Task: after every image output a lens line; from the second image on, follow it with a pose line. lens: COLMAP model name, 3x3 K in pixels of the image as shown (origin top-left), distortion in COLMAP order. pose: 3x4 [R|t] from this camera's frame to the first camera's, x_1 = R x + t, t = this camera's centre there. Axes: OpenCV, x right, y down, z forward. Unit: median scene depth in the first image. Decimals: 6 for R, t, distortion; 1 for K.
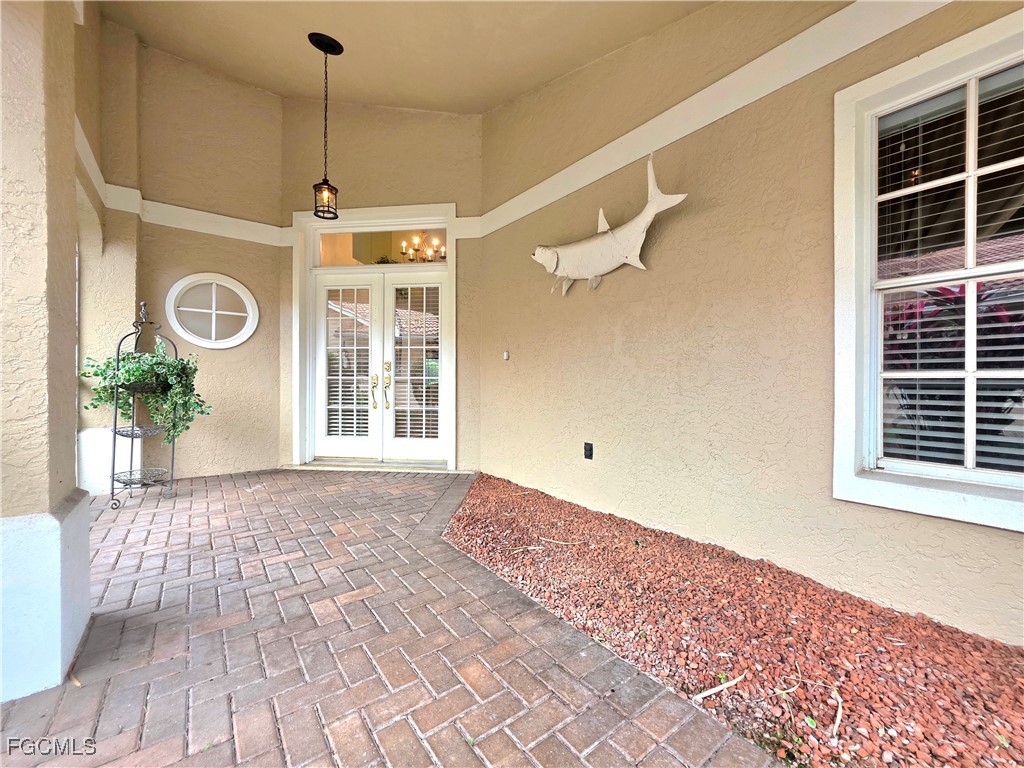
lens RADIAL K [[415.7, 0, 512.0], [0, 415.7, 384.0], [0, 0, 1]] dist [-0.001613, 0.000115]
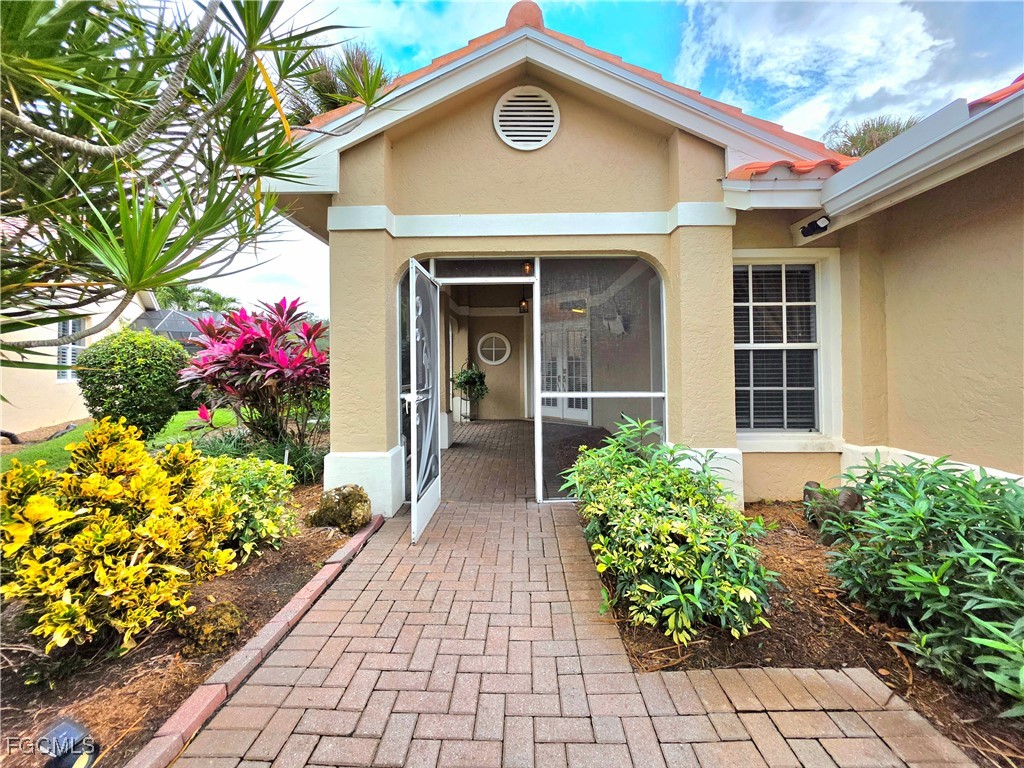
lens RADIAL K [[415.7, 0, 512.0], [0, 415.7, 384.0], [0, 0, 1]] dist [-0.001613, 0.000115]
pose [[0.775635, 0.025077, -0.630683, 0.972381], [0.005421, 0.998909, 0.046385, -0.099459], [0.631158, -0.039397, 0.774653, -0.868499]]
